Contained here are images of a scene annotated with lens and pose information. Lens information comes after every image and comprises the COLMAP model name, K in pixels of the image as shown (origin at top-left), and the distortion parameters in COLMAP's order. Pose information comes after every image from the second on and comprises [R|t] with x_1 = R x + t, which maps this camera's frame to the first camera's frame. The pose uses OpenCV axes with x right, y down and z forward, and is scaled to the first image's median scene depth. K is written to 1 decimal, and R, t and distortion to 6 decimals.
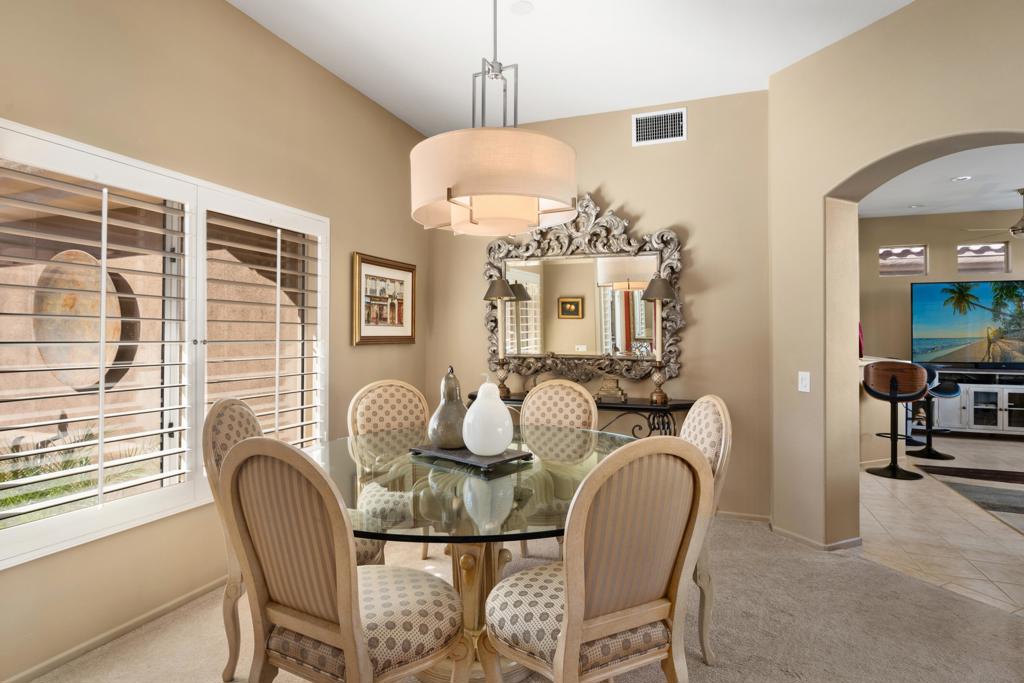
lens RADIAL K [[537.5, 0, 515.0], [0, 537.5, 336.5], [0, 0, 1]] dist [-0.031015, -0.000440]
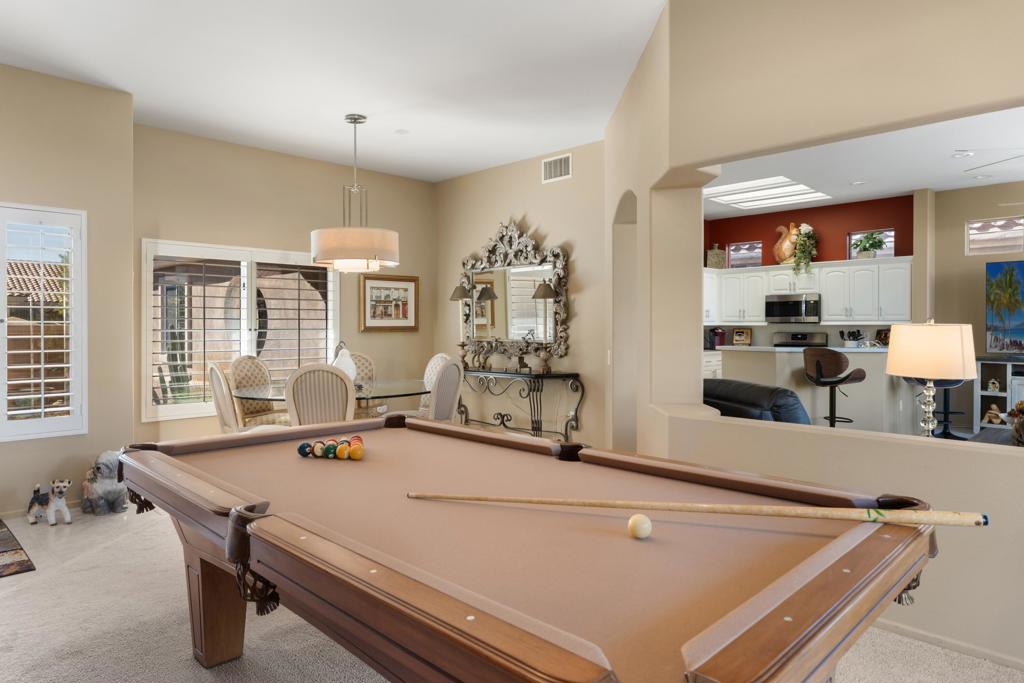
lens RADIAL K [[616.3, 0, 511.5], [0, 616.3, 342.1], [0, 0, 1]] dist [-0.001820, -0.000077]
pose [[0.917454, 0.004392, -0.397818, 0.769226], [0.005231, 0.999719, 0.023100, 0.005355], [0.397808, -0.023274, 0.917174, -0.458291]]
